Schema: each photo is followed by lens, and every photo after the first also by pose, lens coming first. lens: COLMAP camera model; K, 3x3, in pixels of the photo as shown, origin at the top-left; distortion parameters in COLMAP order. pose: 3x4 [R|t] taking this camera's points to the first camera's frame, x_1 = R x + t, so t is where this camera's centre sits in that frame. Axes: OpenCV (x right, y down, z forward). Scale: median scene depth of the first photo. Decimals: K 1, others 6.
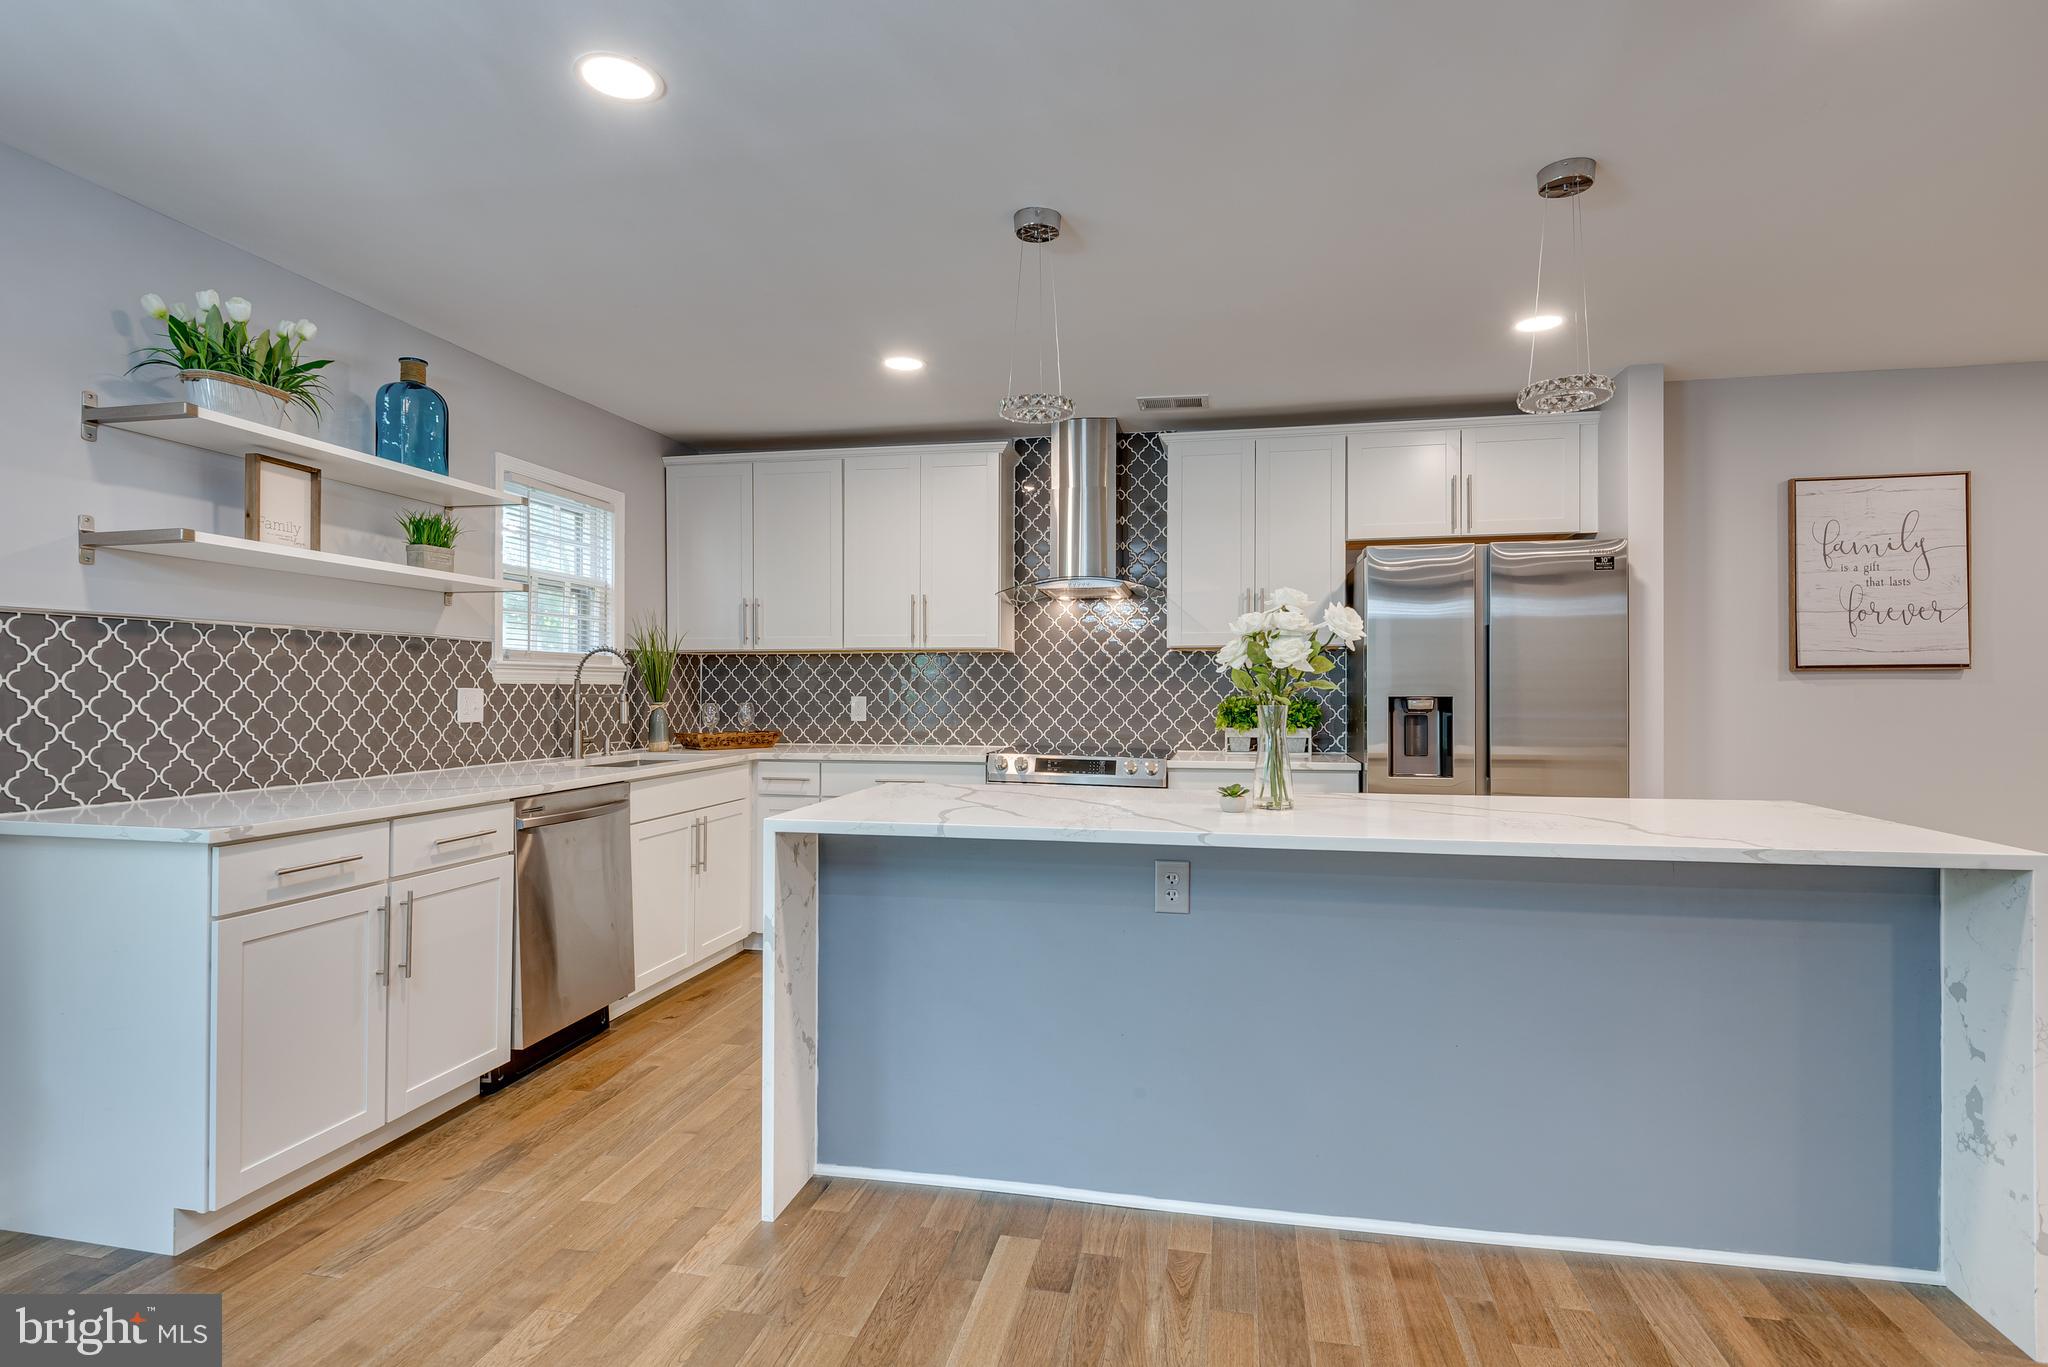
lens RADIAL K [[1021.6, 0, 1028.6], [0, 1021.6, 687.5], [0, 0, 1]] dist [0.034536, -0.028157]
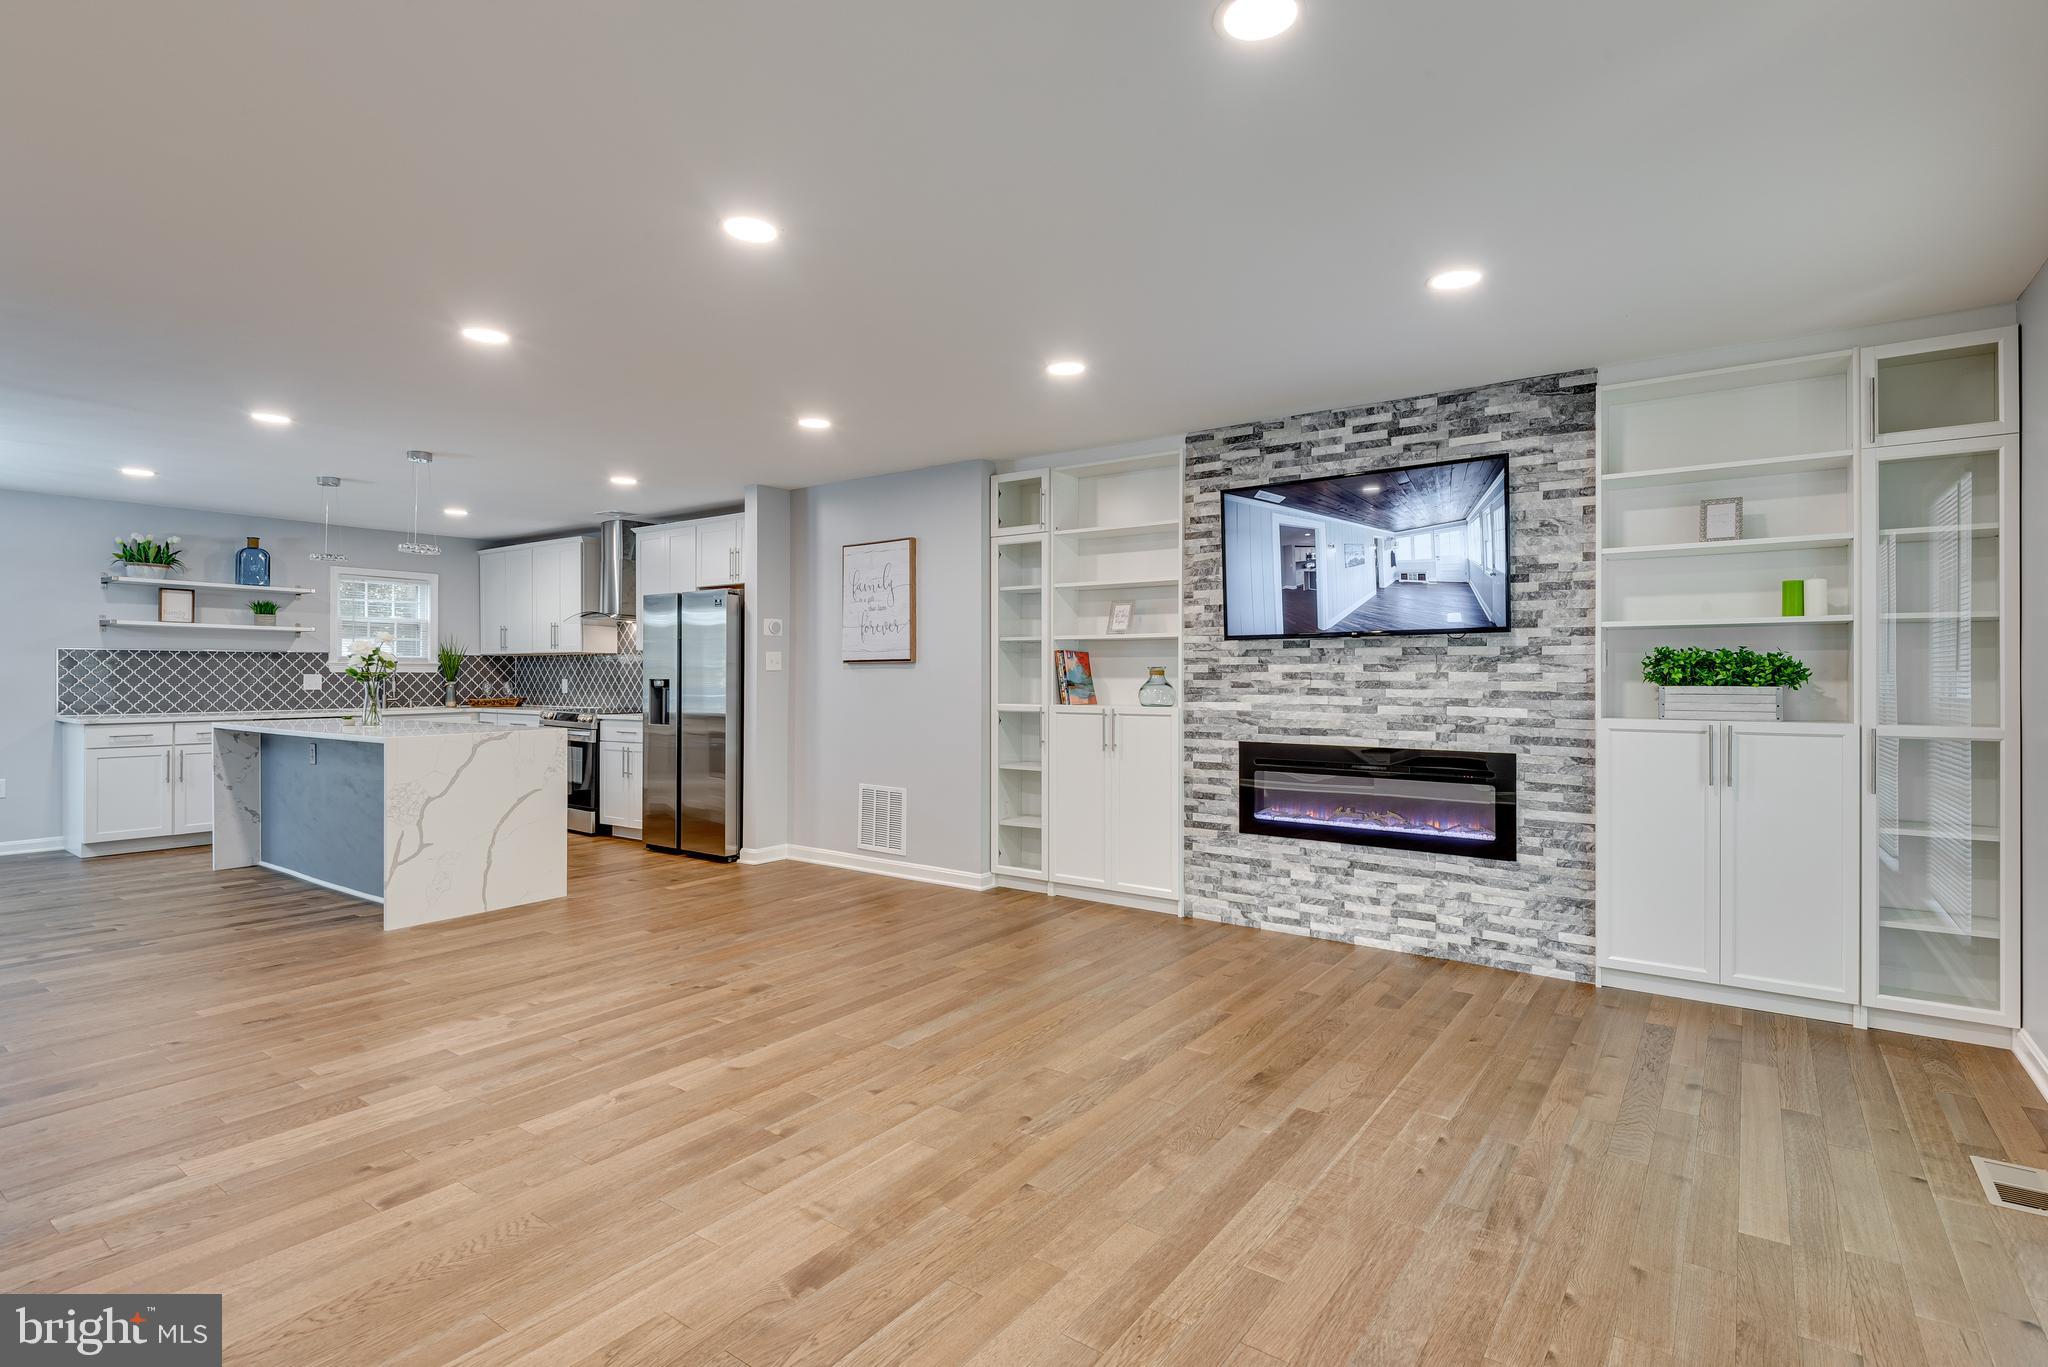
lens RADIAL K [[982.6, 0, 1028.5], [0, 982.6, 675.6], [0, 0, 1]] dist [0.032361, -0.024789]
pose [[0.909875, 0.000342, -0.414882, 1.563932], [0.000533, 0.999998, 0.001995, -0.000240], [0.414882, -0.002037, 0.909873, -0.275487]]
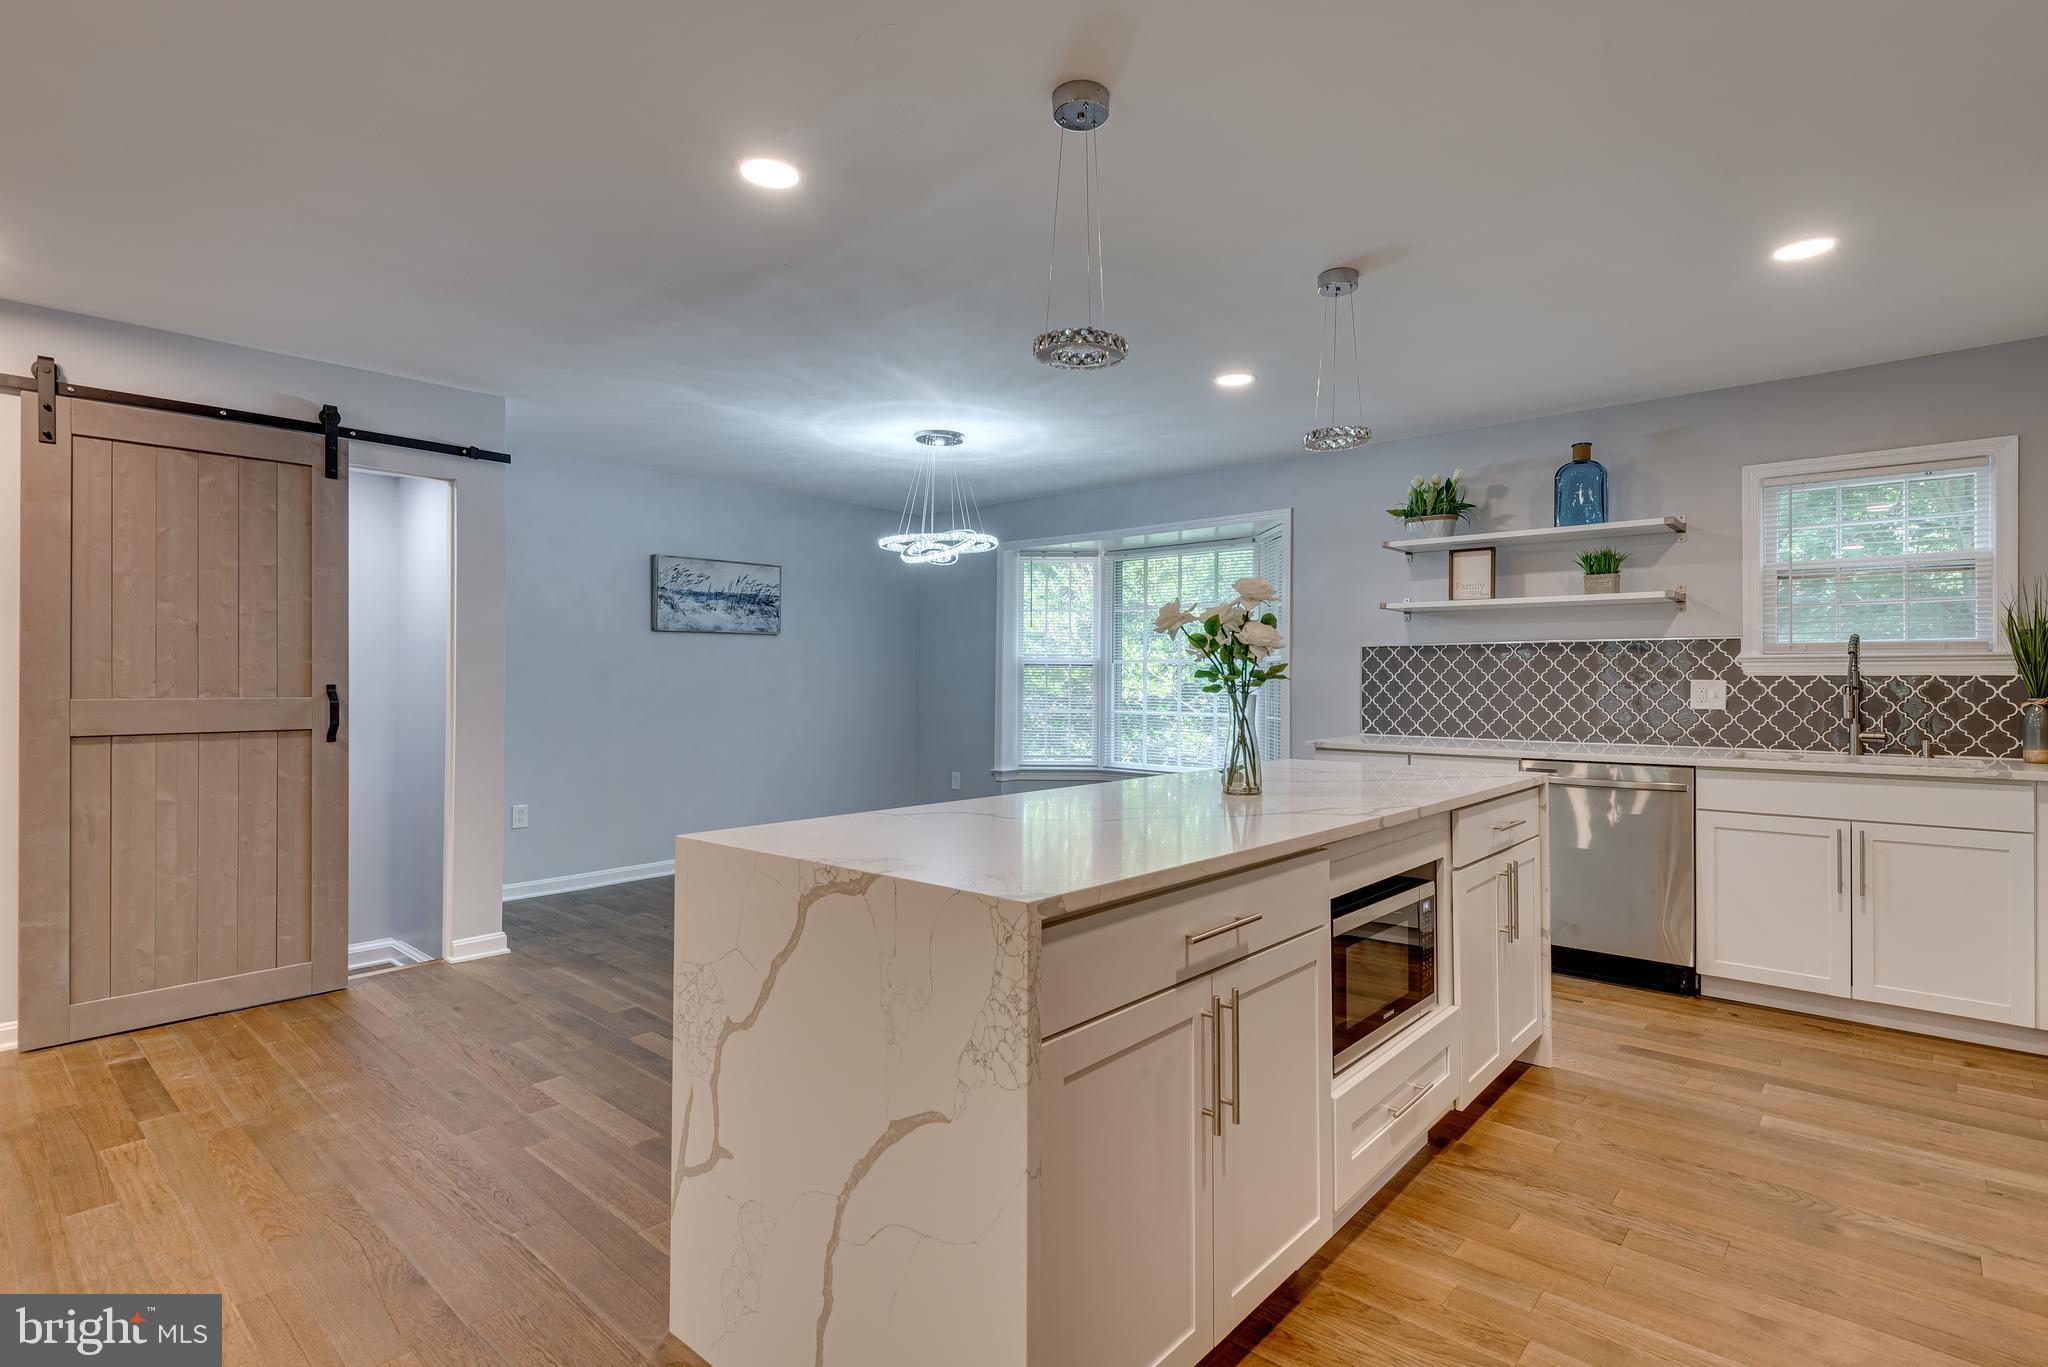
lens RADIAL K [[987.5, 0, 1017.3], [0, 987.5, 675.9], [0, 0, 1]] dist [0.035048, -0.025888]
pose [[-0.506089, -0.006045, -0.862460, 0.743423], [-0.001002, 0.999979, -0.006420, 0.003622], [0.862481, -0.002385, -0.506084, 0.799999]]
